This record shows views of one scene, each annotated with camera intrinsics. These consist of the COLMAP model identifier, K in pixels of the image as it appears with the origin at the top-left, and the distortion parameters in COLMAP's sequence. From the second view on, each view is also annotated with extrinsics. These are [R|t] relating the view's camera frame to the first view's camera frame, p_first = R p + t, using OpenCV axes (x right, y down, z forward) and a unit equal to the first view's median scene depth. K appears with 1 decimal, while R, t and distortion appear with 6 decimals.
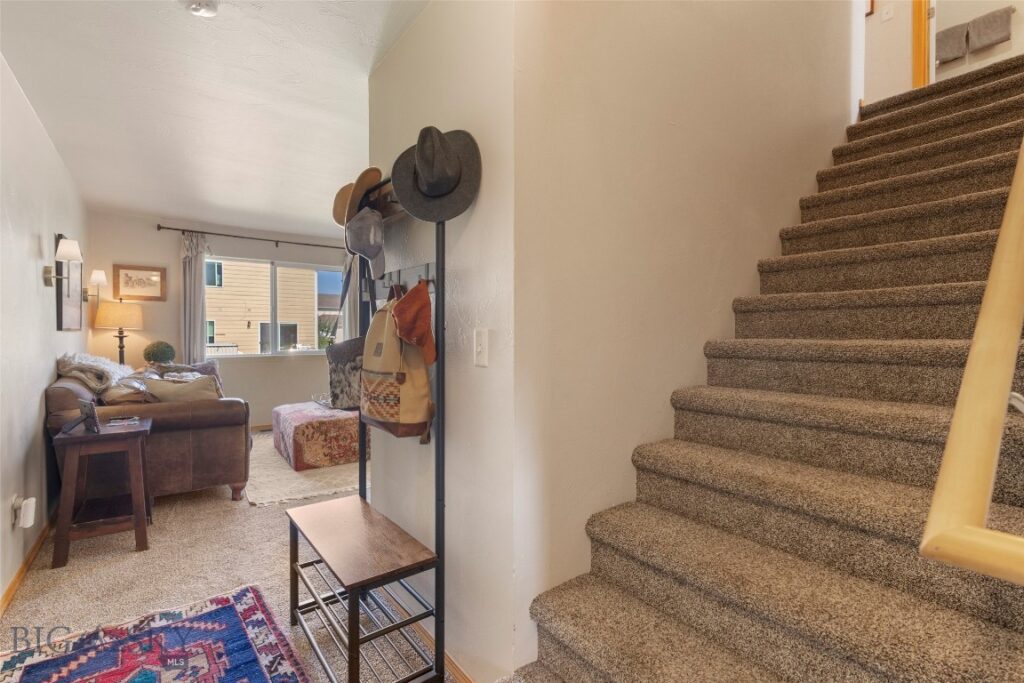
lens RADIAL K [[476.6, 0, 512.1], [0, 476.6, 342.4], [0, 0, 1]] dist [-0.002404, 0.000489]
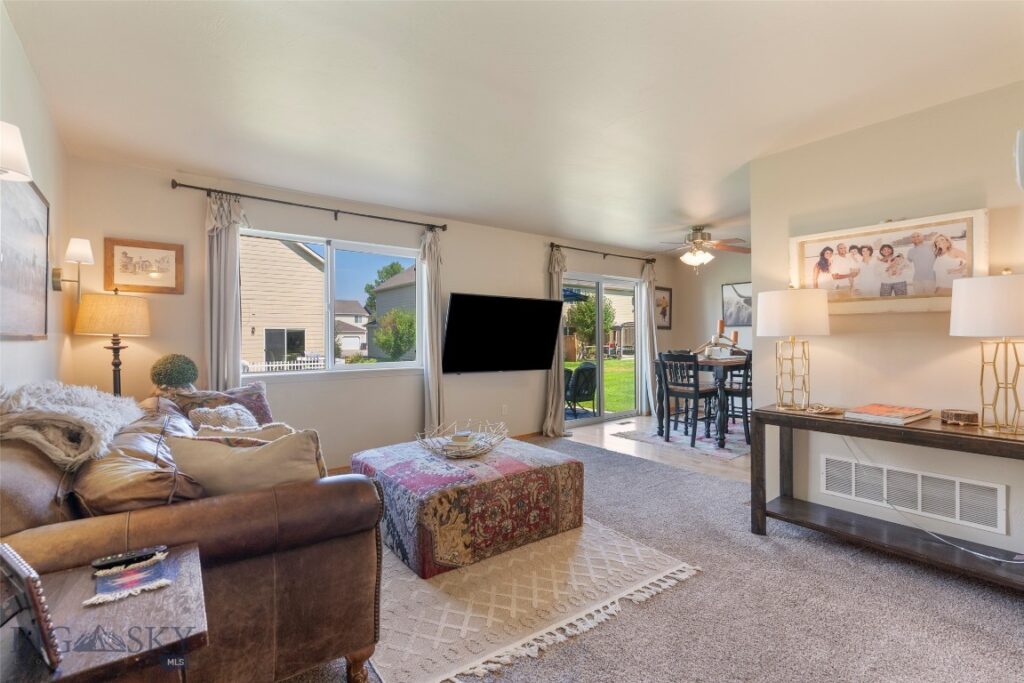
lens RADIAL K [[476.6, 0, 512.9], [0, 476.6, 337.0], [0, 0, 1]] dist [-0.002404, 0.000489]
pose [[0.999865, -0.010516, 0.012610, -0.335805], [0.010765, 0.999745, -0.019845, -0.009577], [-0.012399, 0.019978, 0.999724, 0.400782]]
